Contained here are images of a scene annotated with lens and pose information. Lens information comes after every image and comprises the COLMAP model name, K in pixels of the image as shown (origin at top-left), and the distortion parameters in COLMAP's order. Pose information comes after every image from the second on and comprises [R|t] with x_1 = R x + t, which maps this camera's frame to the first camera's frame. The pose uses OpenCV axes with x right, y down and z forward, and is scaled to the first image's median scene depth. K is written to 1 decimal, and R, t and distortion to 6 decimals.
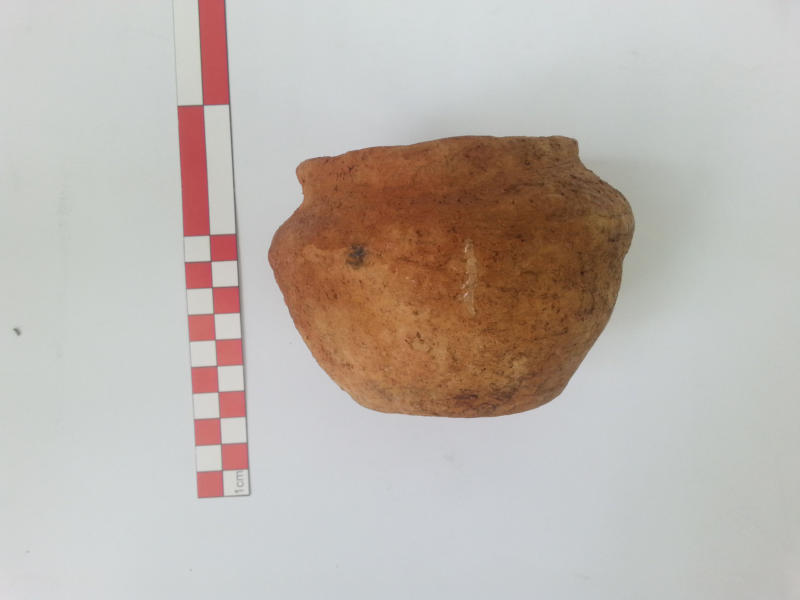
lens RADIAL K [[660.4, 0, 417.8], [0, 660.4, 298.1], [0, 0, 1]] dist [0.014996, -0.000743]
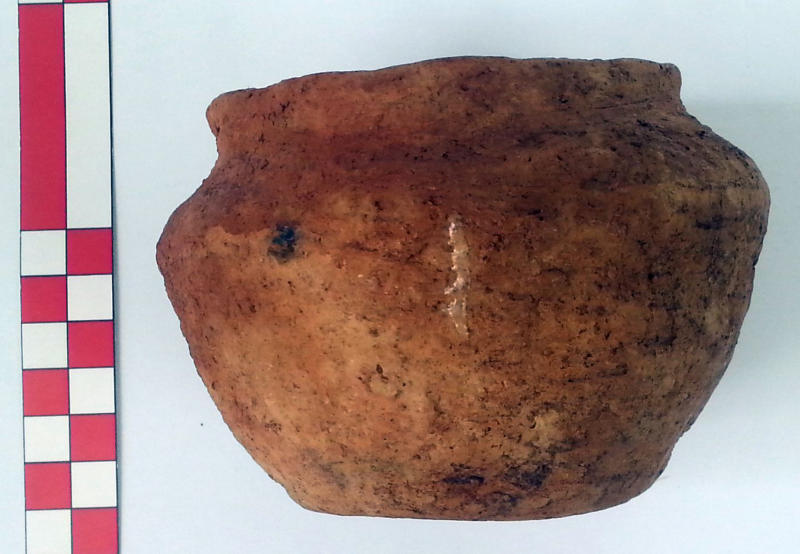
lens RADIAL K [[1299.4, 0, 398.4], [0, 1299.4, 275.3], [0, 0, 1]] dist [-0.135752, 0.000000]
pose [[0.998478, 0.014278, -0.053264, 0.077391], [-0.018152, 0.997168, -0.072981, 0.052770], [0.052071, 0.073837, 0.995910, -0.212308]]
